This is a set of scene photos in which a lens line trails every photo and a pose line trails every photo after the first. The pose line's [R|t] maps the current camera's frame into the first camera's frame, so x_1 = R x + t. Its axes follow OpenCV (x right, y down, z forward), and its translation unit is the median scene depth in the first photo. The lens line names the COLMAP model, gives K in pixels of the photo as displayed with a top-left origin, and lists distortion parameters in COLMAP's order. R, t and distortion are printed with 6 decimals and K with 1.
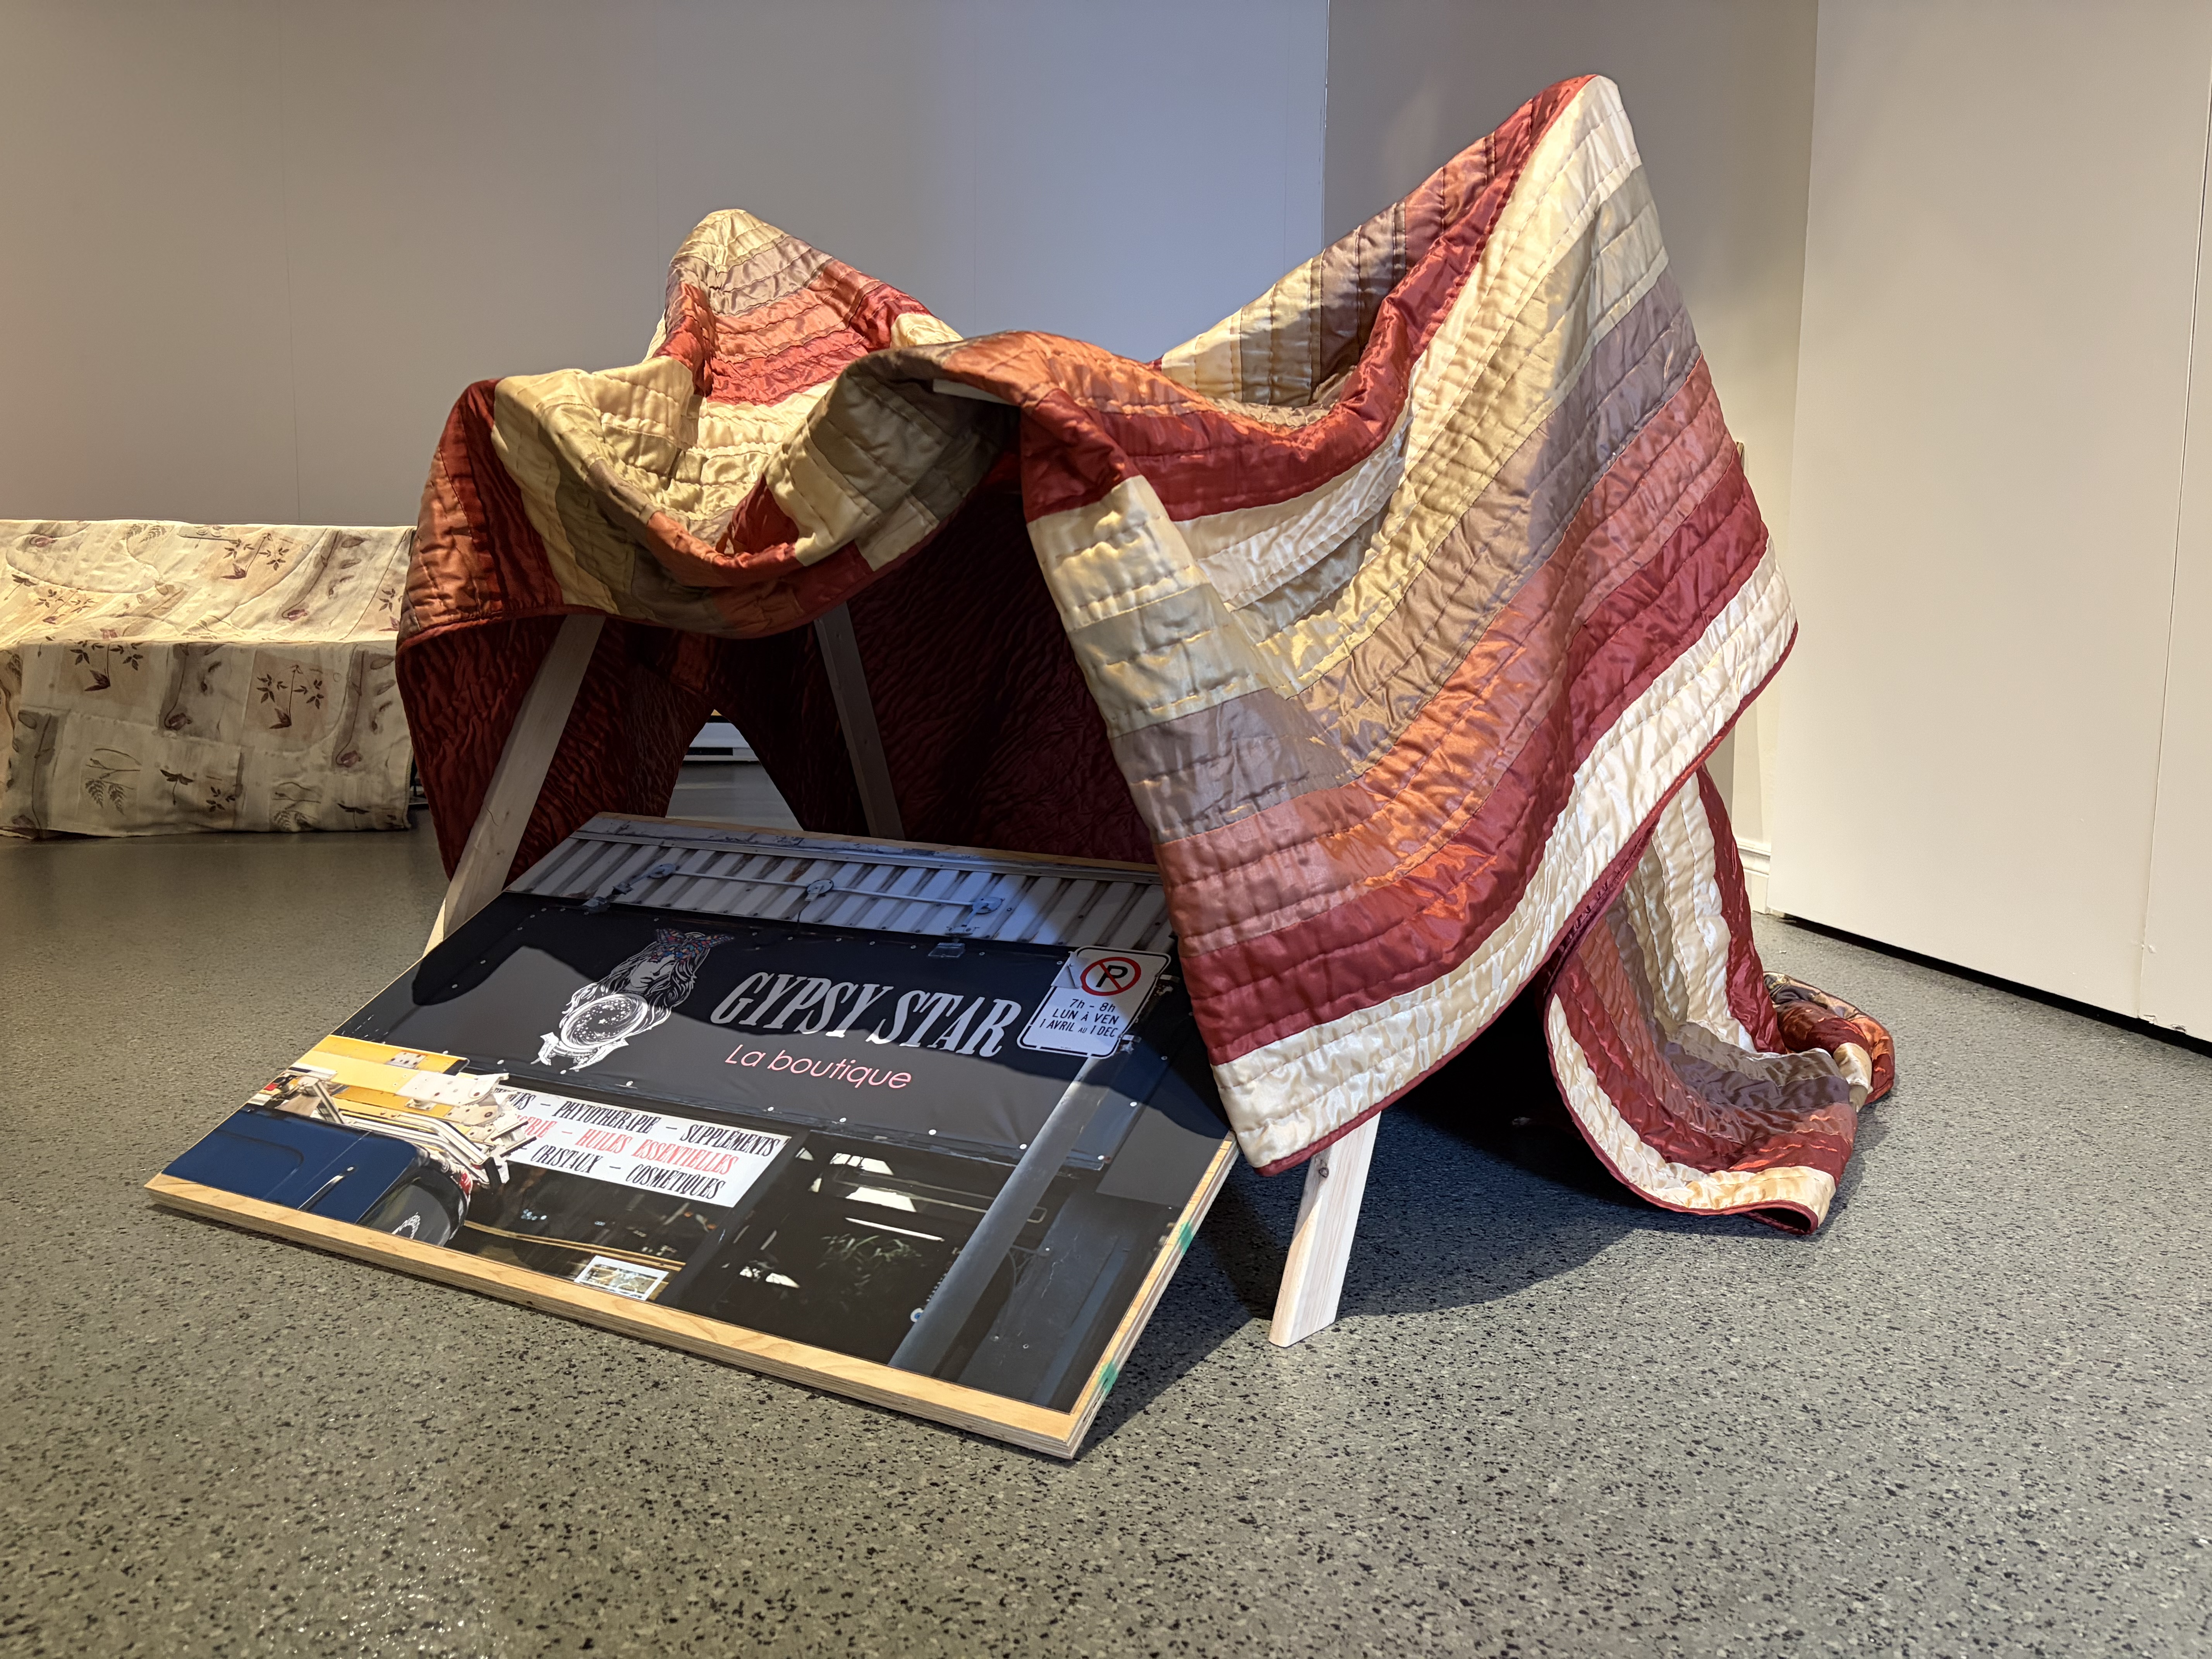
lens RADIAL K [[1671.1, 0, 1093.4], [0, 1671.1, 835.3], [0, 0, 1]] dist [0.075044, -0.102233]
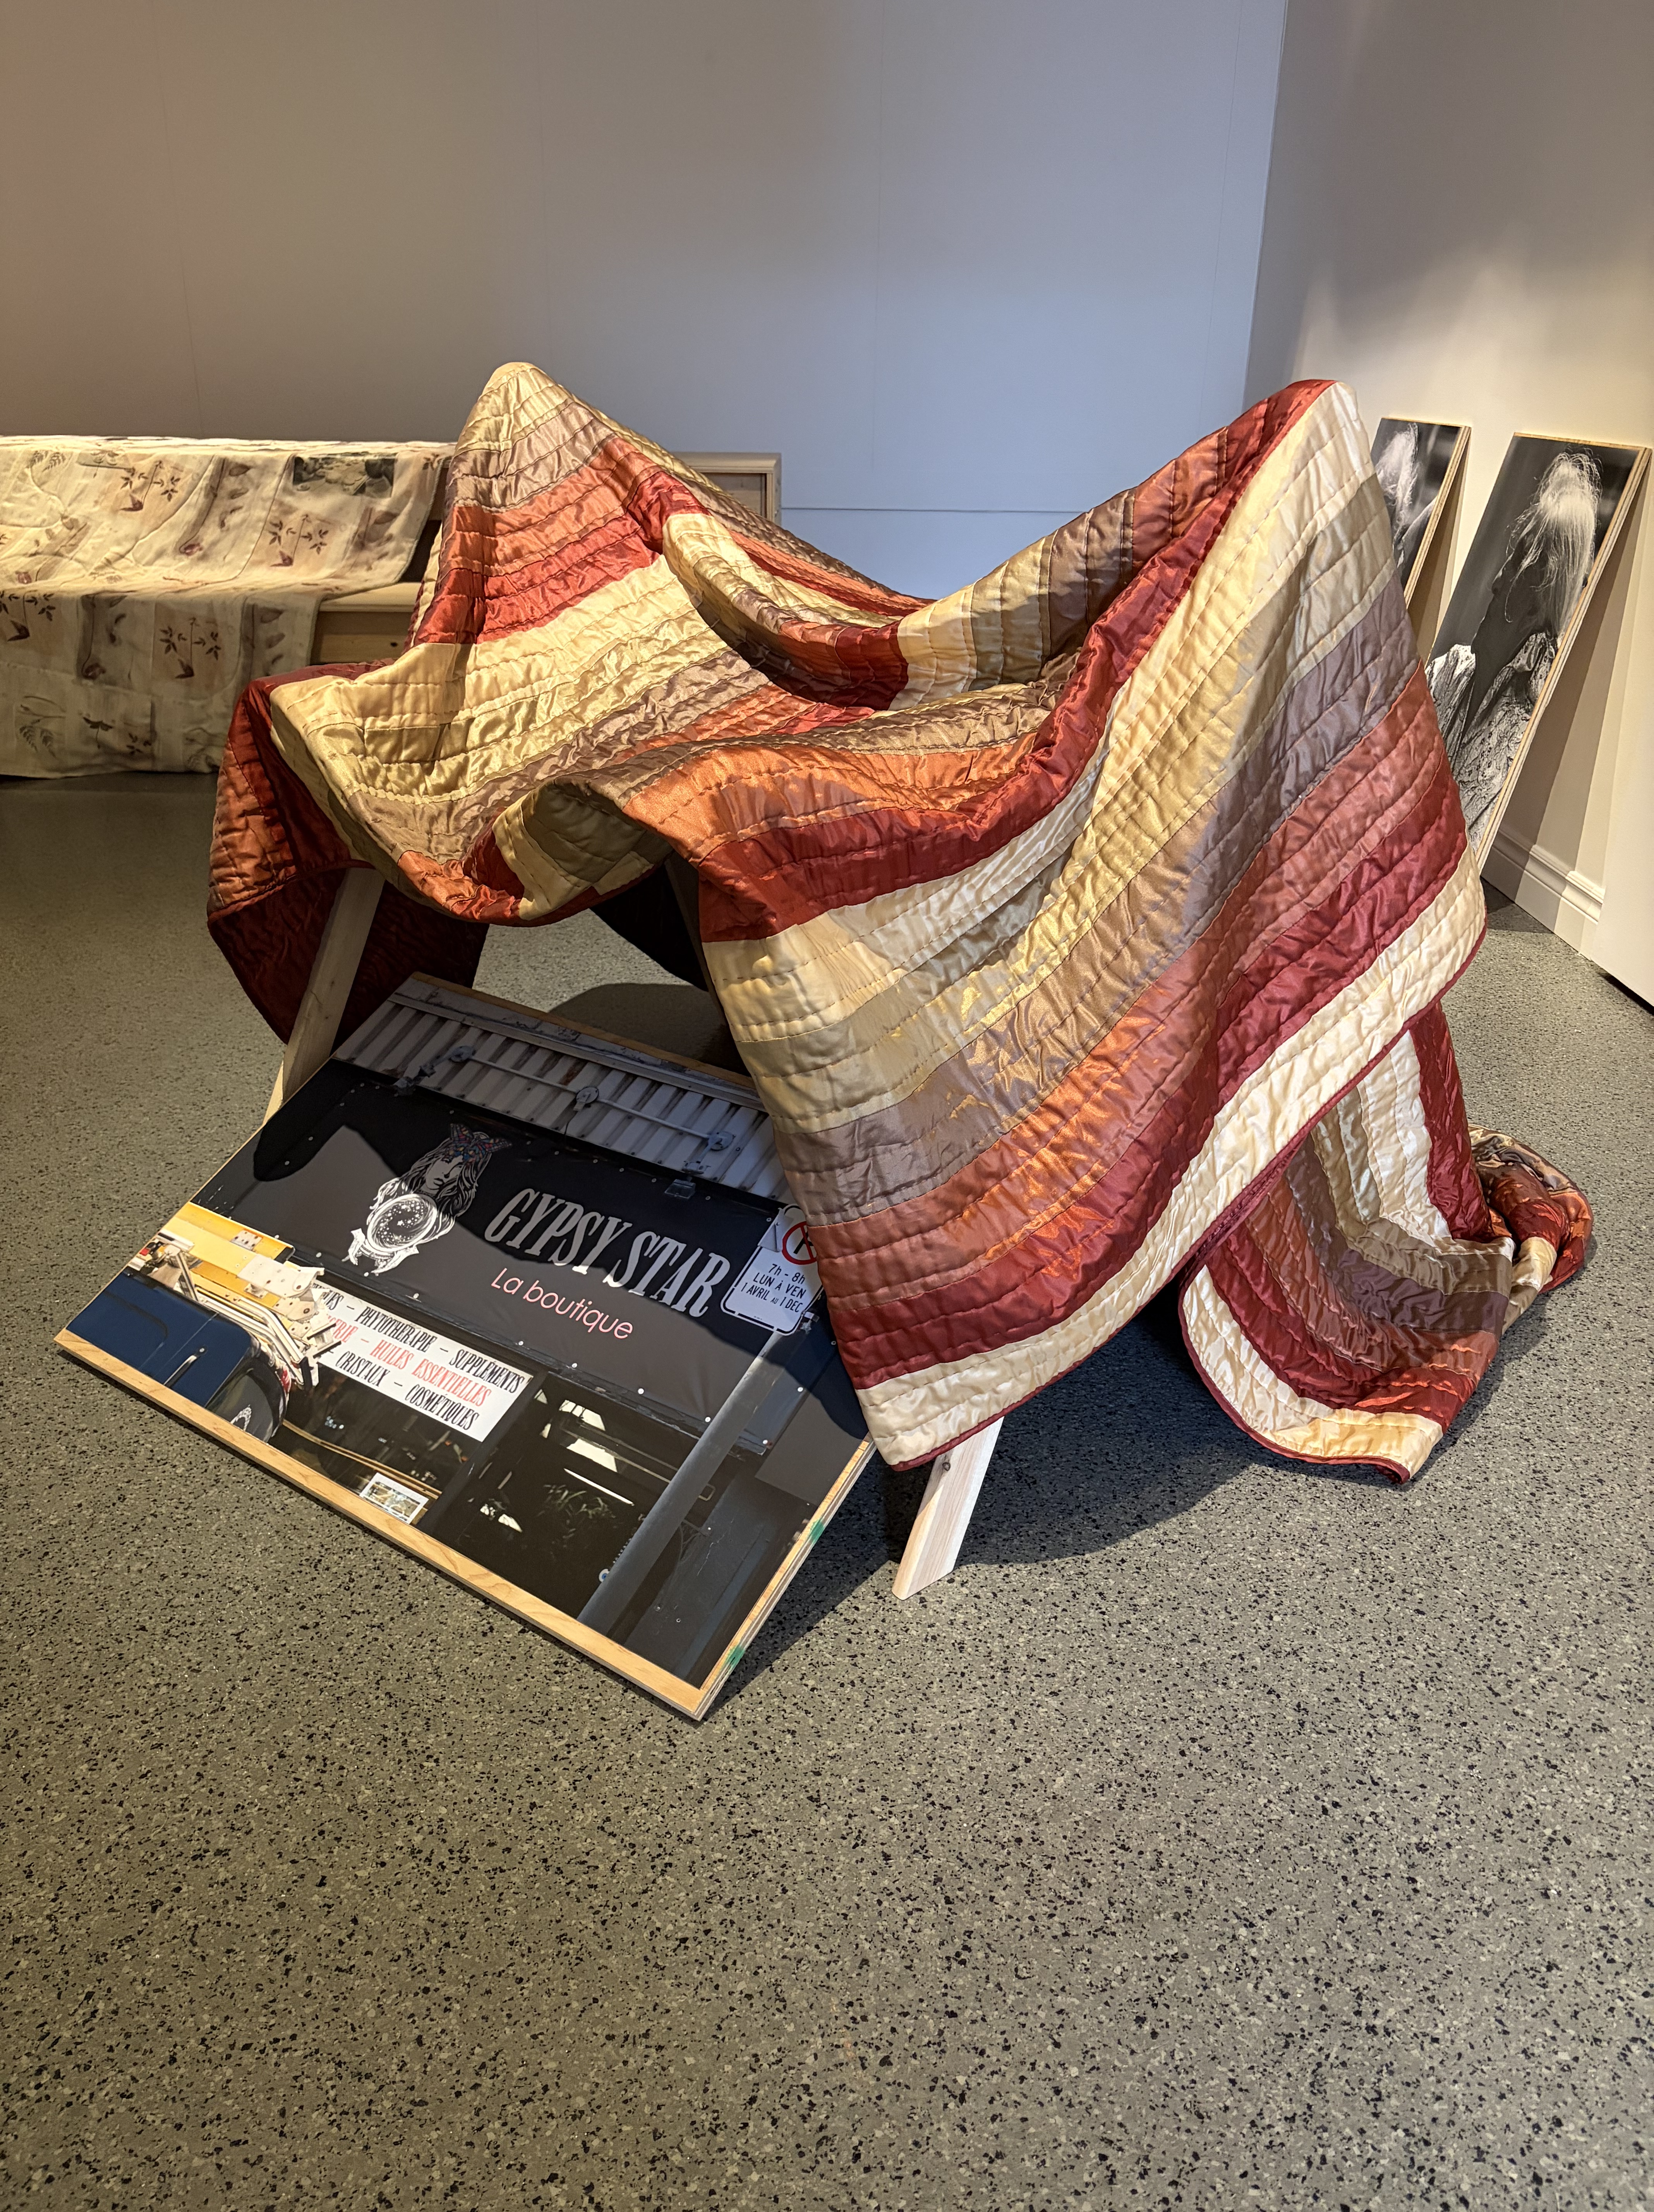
lens RADIAL K [[1668.5, 0, 834.1], [0, 1668.5, 1097.3], [0, 0, 1]] dist [0.100343, -0.173926]
pose [[0.992028, 0.056090, -0.112844, 0.154404], [-0.021255, 0.957128, 0.288883, -0.349383], [0.124210, -0.284182, 0.950691, -0.077712]]
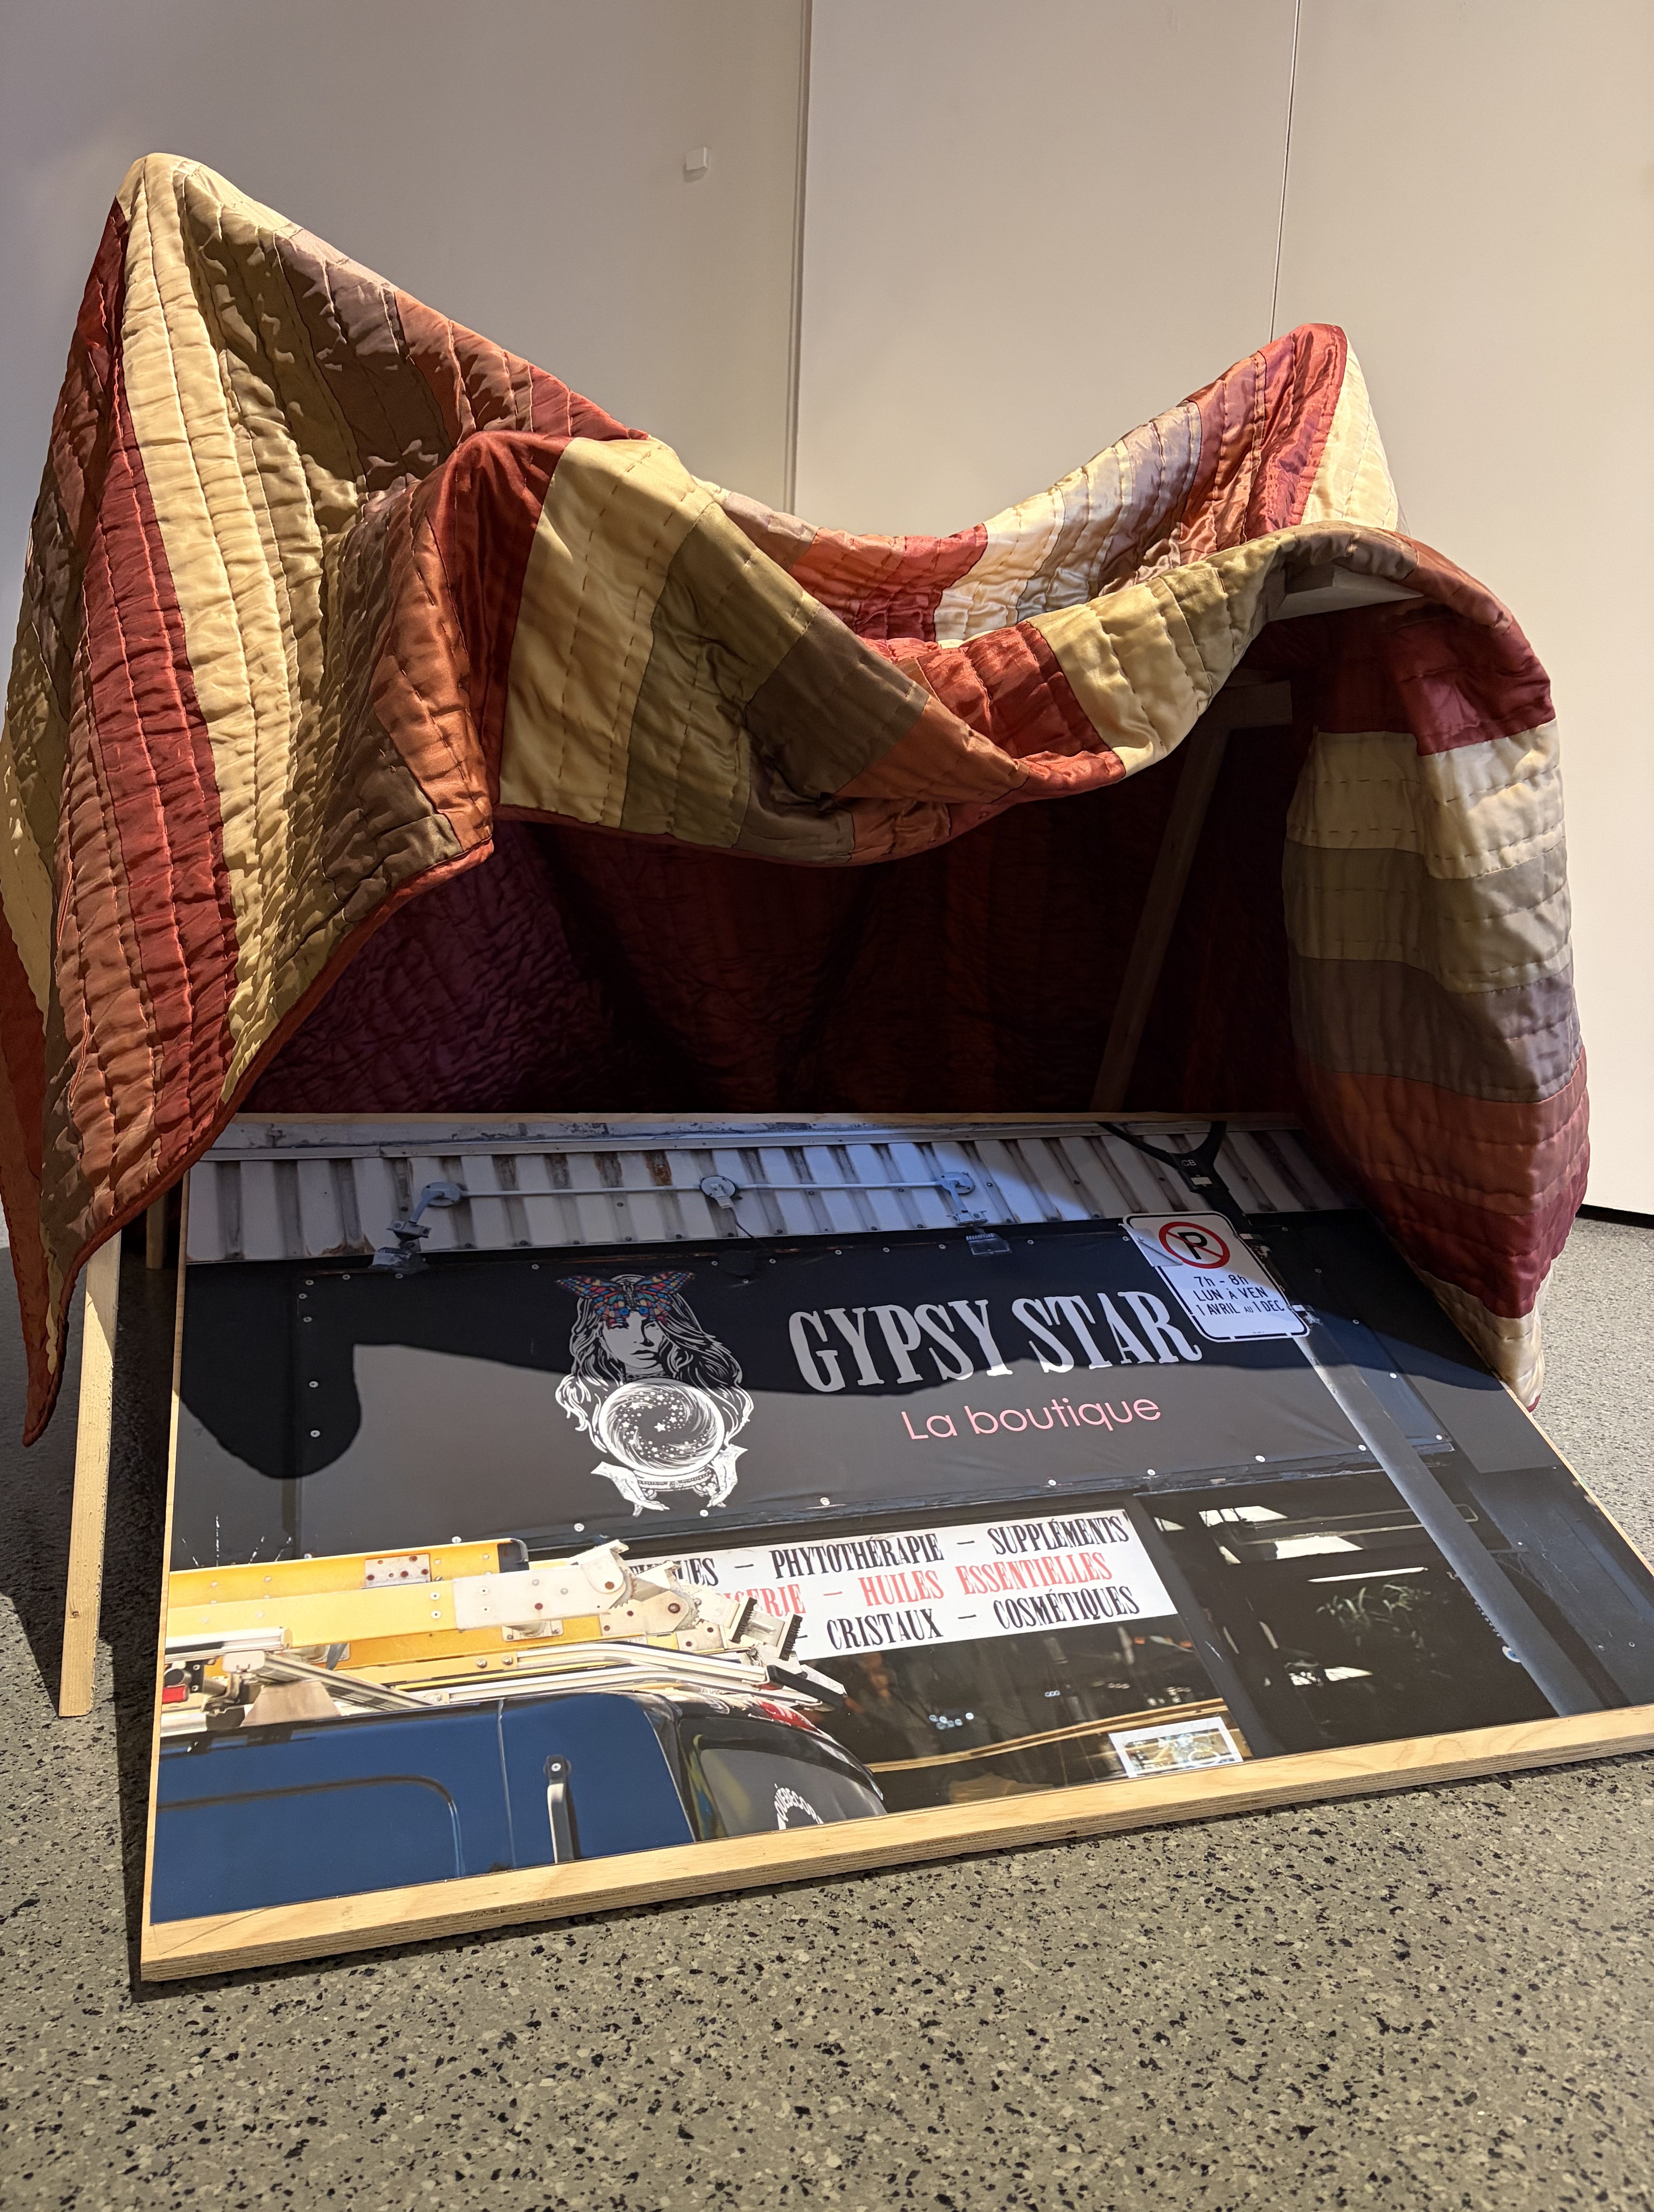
lens RADIAL K [[1668.5, 0, 834.1], [0, 1668.5, 1097.3], [0, 0, 1]] dist [0.100343, -0.173926]
pose [[0.682405, -0.097243, 0.724477, -0.771928], [0.048660, 0.994957, 0.087714, -0.084118], [-0.729353, -0.024604, 0.683695, 0.520810]]
